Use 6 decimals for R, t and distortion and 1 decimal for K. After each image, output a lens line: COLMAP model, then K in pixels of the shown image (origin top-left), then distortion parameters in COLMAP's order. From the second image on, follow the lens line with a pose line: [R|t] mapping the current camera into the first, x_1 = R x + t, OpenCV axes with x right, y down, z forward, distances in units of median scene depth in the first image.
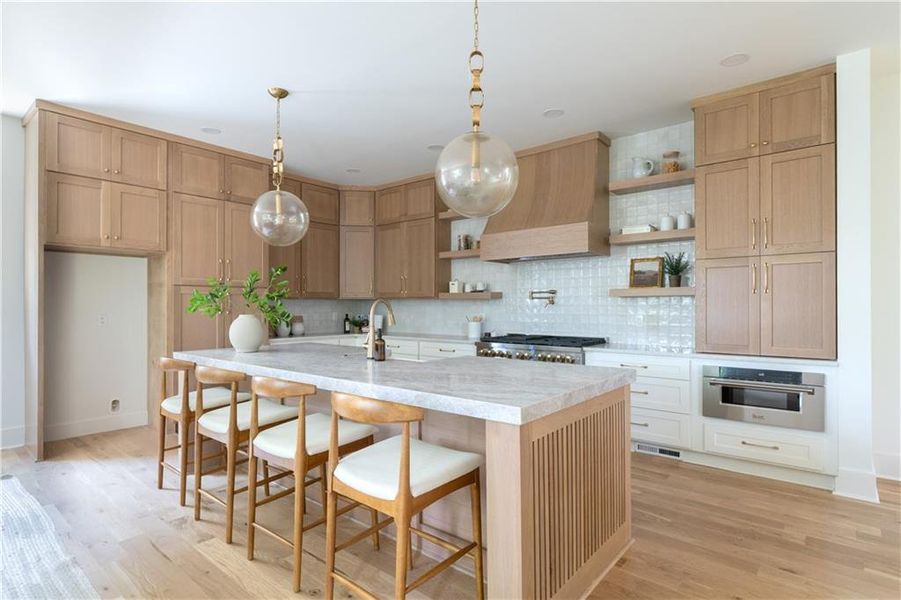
lens RADIAL K [[442.0, 0, 476.7], [0, 442.0, 304.7], [0, 0, 1]] dist [0.004193, 0.001396]
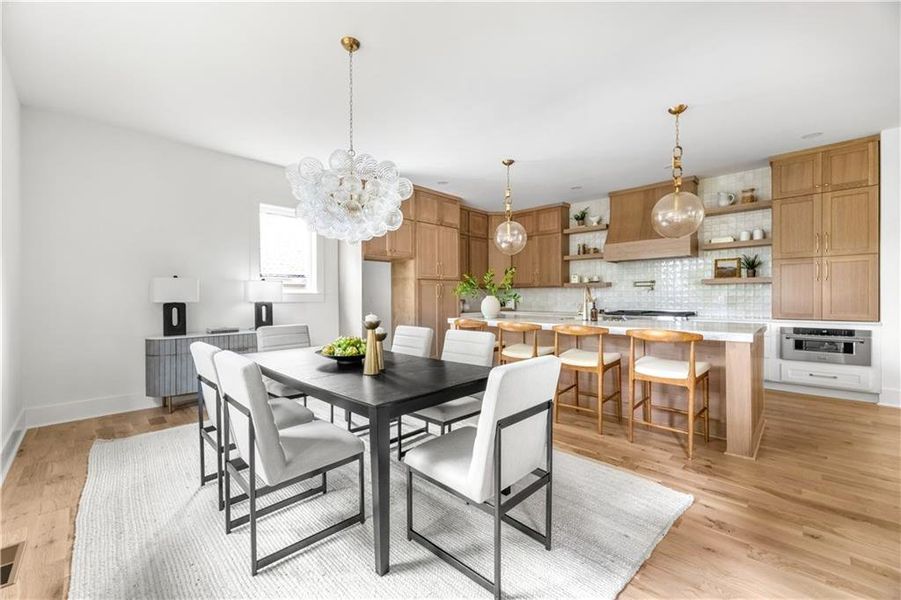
lens RADIAL K [[364.5, 0, 452.8], [0, 364.5, 300.0], [0, 0, 1]] dist [0.007998, -0.000327]
pose [[0.997455, -0.004347, -0.071167, -0.487268], [0.005034, 0.999943, 0.009468, 0.020979], [0.071122, -0.009803, 0.997419, -0.335163]]
